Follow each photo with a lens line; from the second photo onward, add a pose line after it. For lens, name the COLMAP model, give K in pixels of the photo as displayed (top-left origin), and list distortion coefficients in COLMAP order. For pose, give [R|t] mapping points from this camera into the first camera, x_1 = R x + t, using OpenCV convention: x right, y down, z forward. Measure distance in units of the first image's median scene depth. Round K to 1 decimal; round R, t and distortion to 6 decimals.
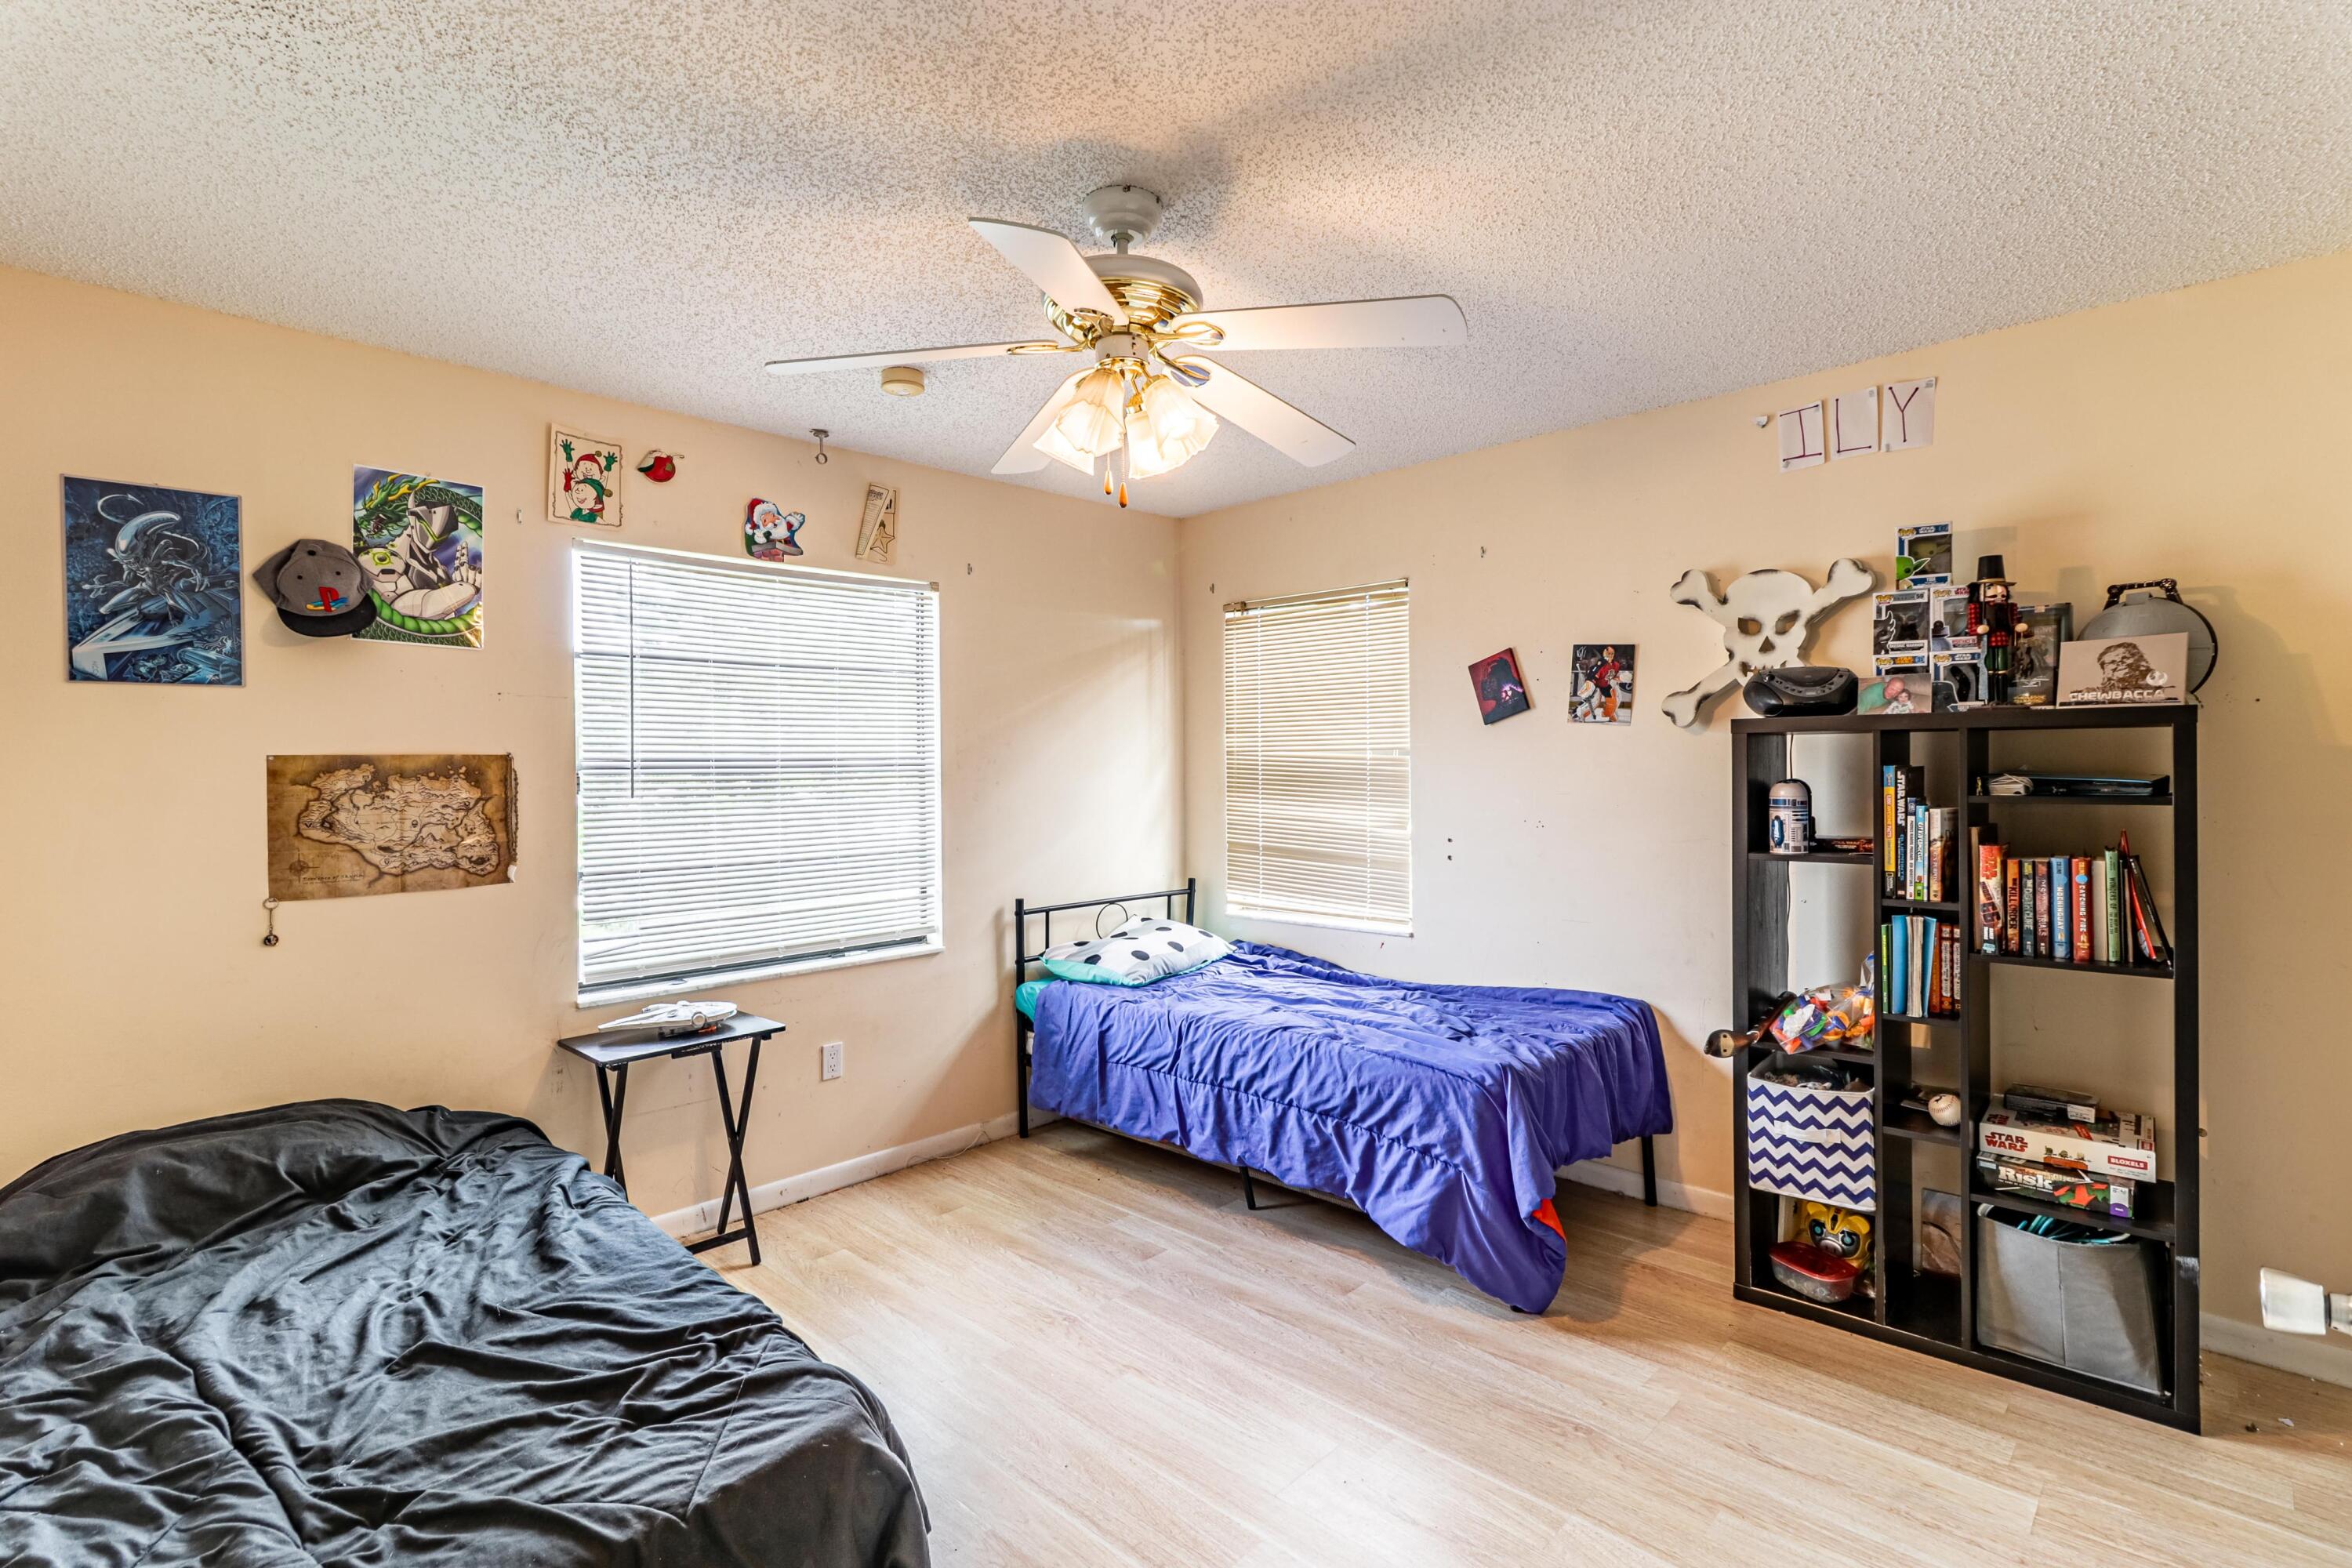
lens RADIAL K [[1108.5, 0, 1176.8], [0, 1108.5, 762.0], [0, 0, 1]] dist [0.000074, 0.000045]
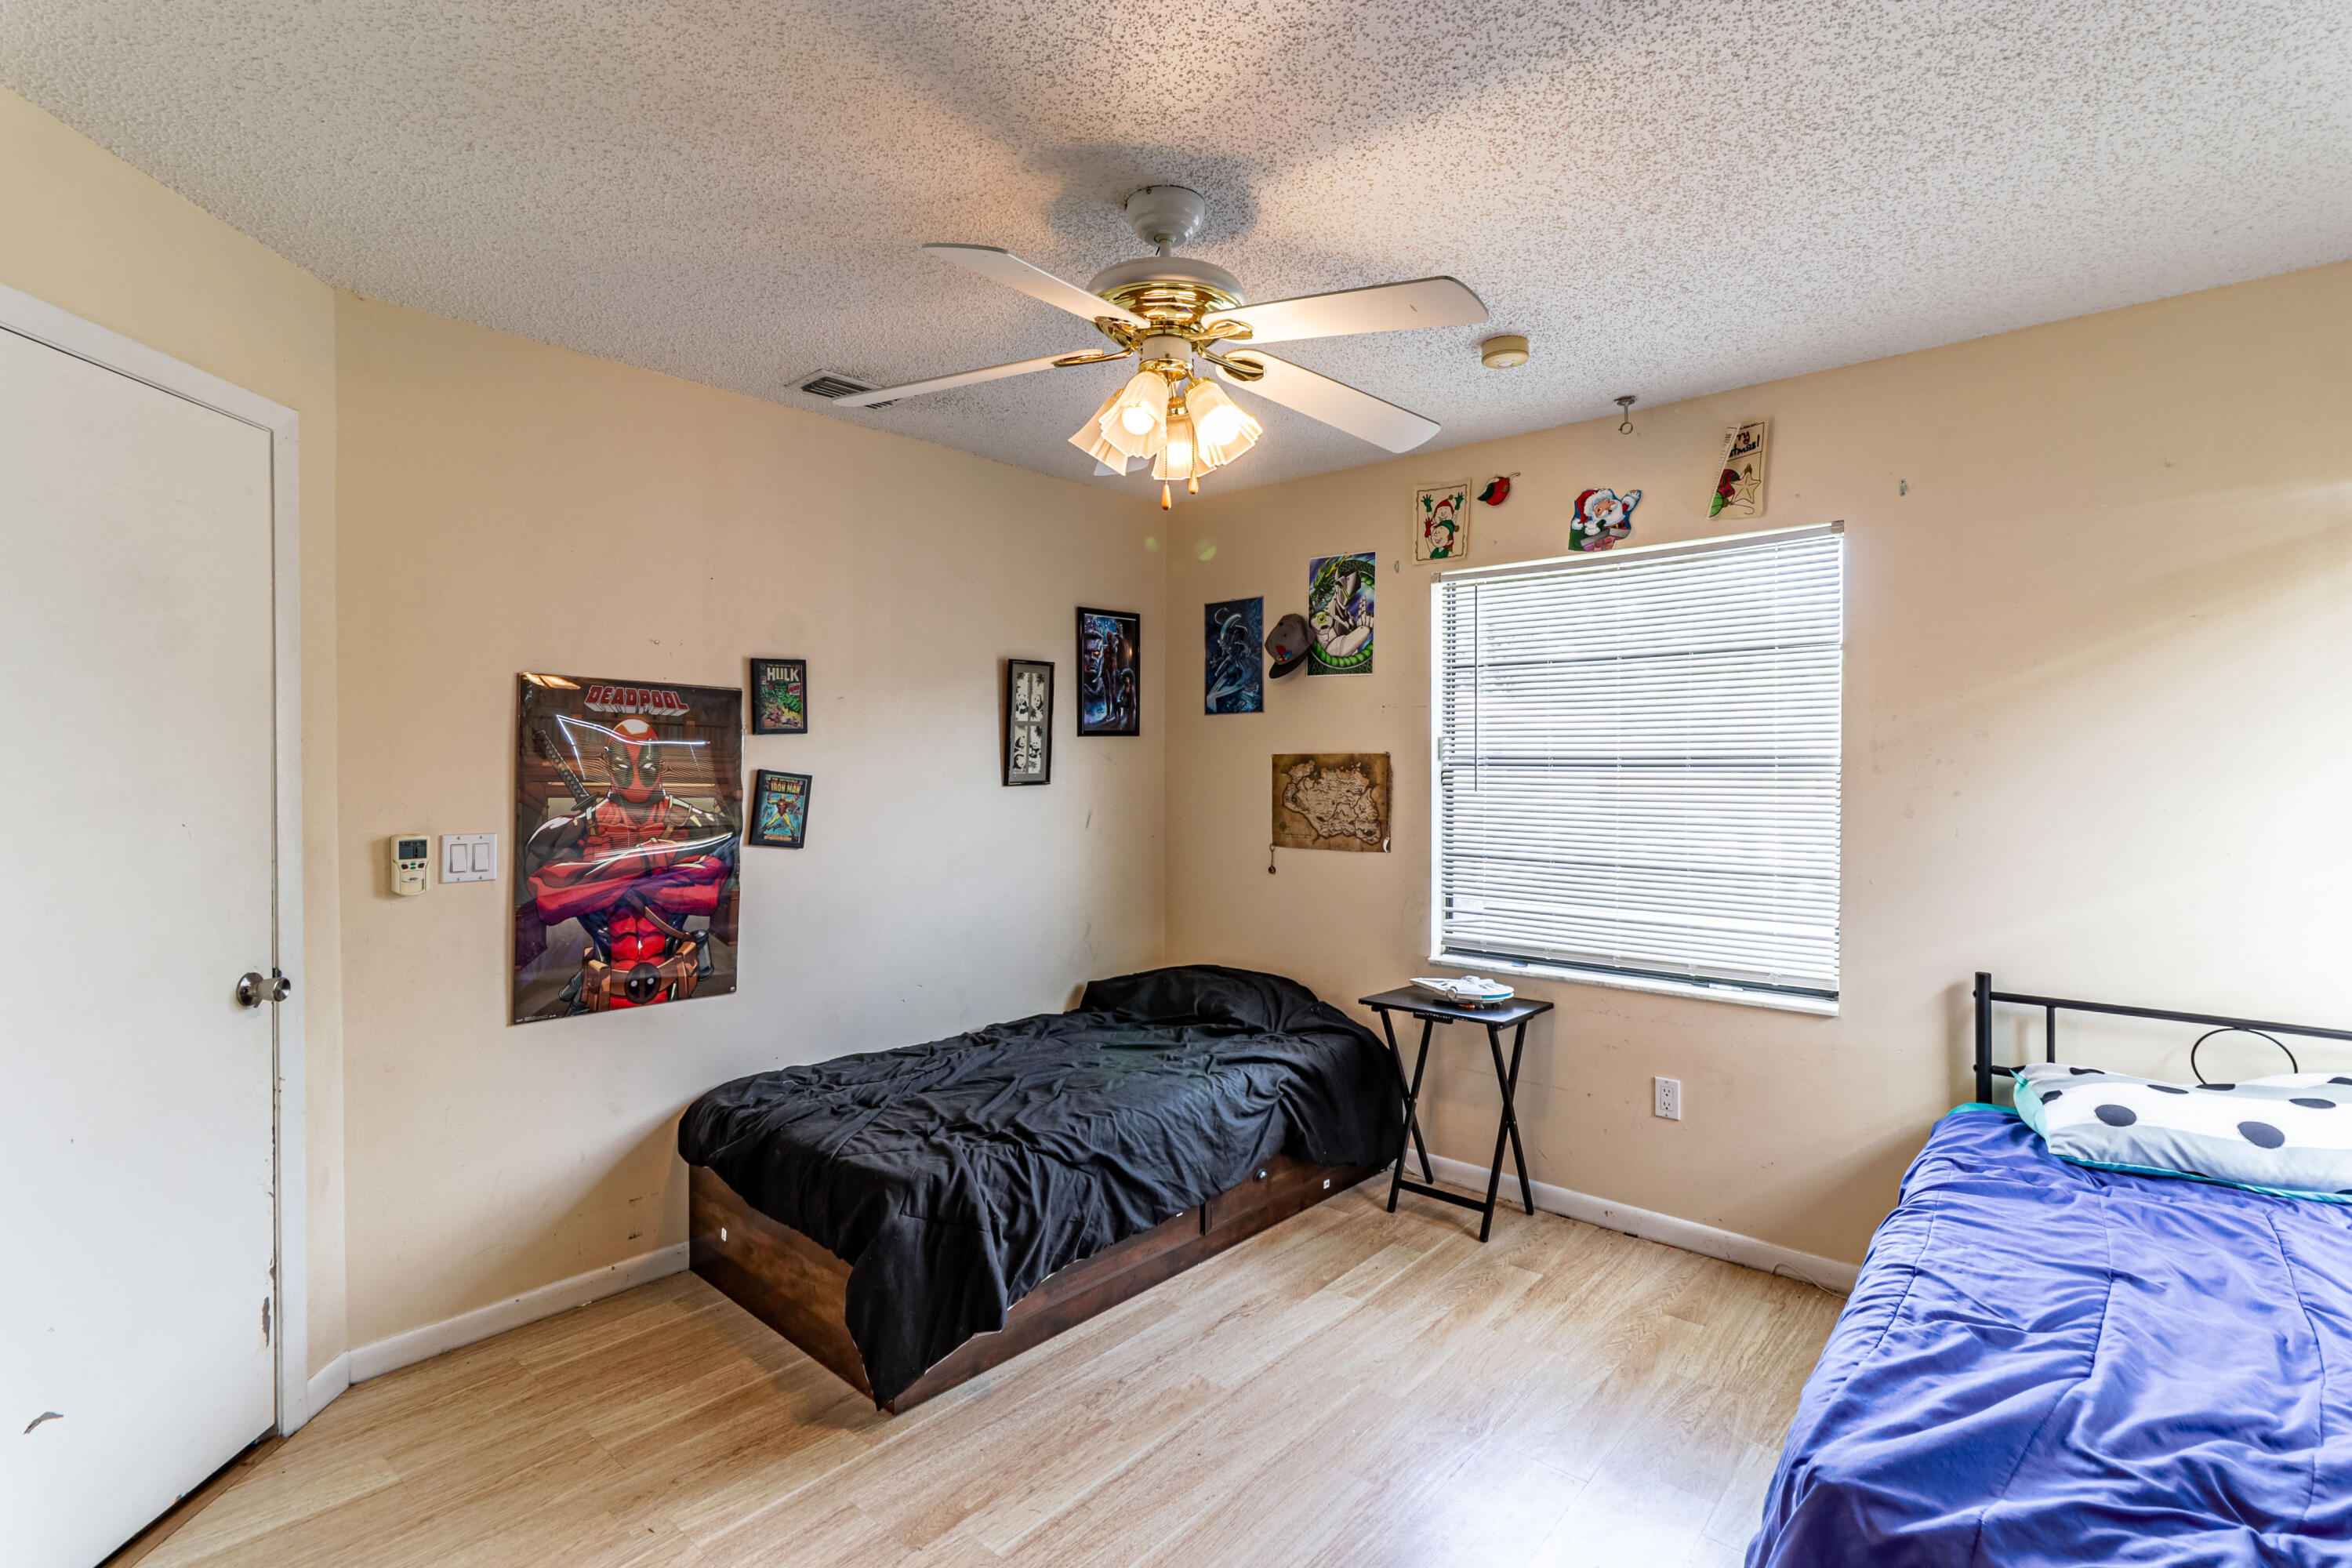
lens RADIAL K [[1108.5, 0, 1176.8], [0, 1108.5, 762.0], [0, 0, 1]] dist [0.000074, 0.000045]
pose [[0.043127, 0.009021, -0.999029, 0.685463], [-0.000881, 0.999959, 0.008991, -0.008188], [0.999069, 0.000492, 0.043133, 0.702850]]
